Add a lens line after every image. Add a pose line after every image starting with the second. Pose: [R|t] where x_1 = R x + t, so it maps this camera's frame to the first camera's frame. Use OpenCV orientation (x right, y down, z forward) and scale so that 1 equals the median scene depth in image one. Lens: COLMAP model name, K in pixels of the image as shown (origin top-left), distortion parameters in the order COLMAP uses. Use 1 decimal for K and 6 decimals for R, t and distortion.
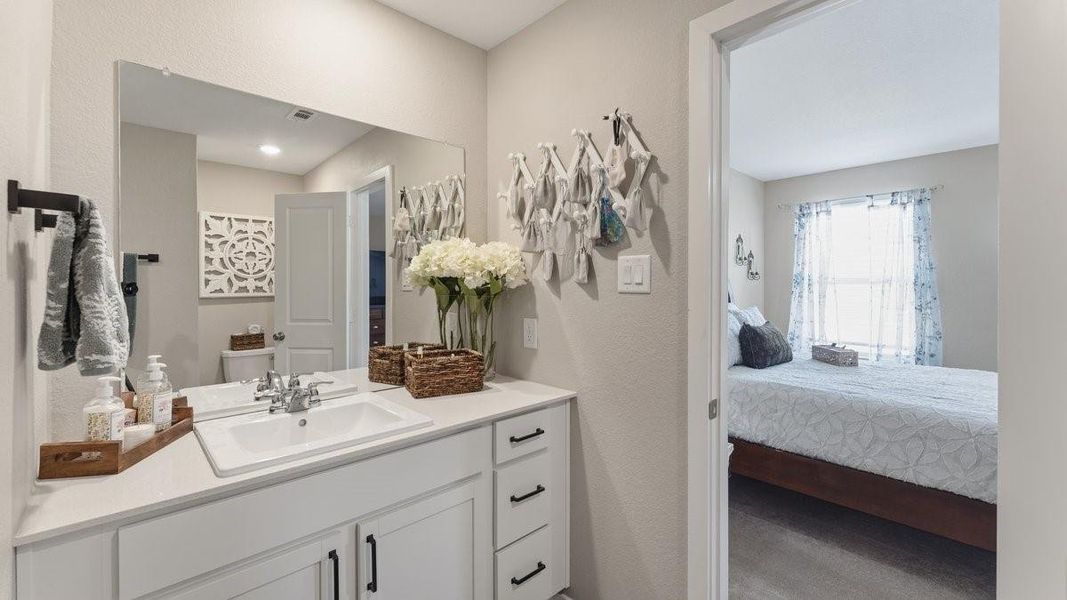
lens RADIAL K [[437.2, 0, 528.0], [0, 437.2, 280.8], [0, 0, 1]] dist [-0.000193, -0.000171]
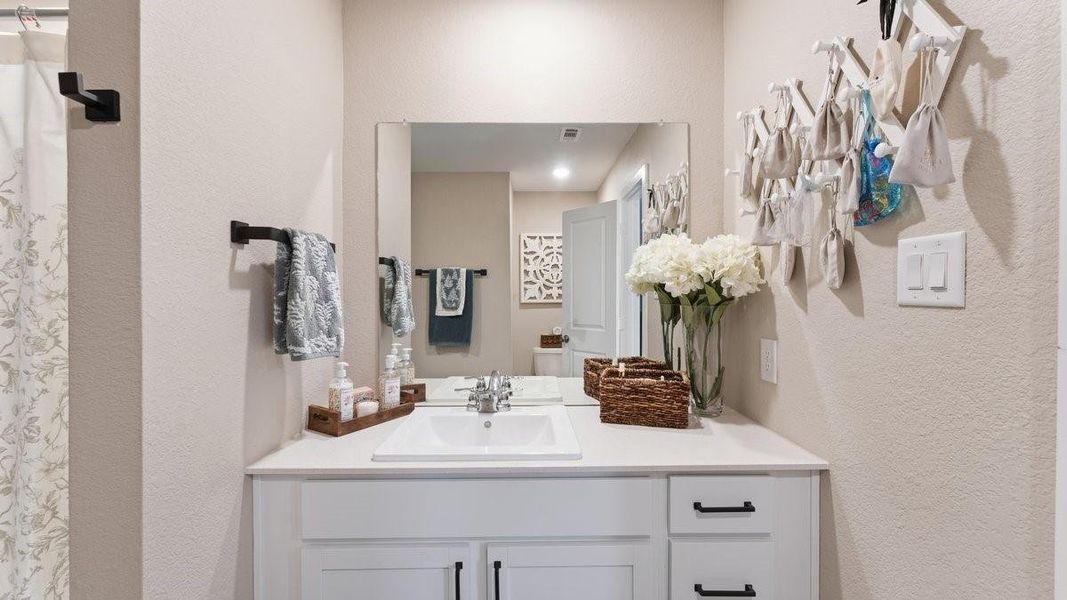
lens RADIAL K [[431.5, 0, 532.8], [0, 431.5, 292.5], [0, 0, 1]] dist [0.000897, -0.000366]
pose [[0.736921, -0.003074, -0.675972, 0.218154], [0.009775, 0.999934, 0.006109, 0.003022], [0.675908, -0.011109, 0.736902, 0.261748]]
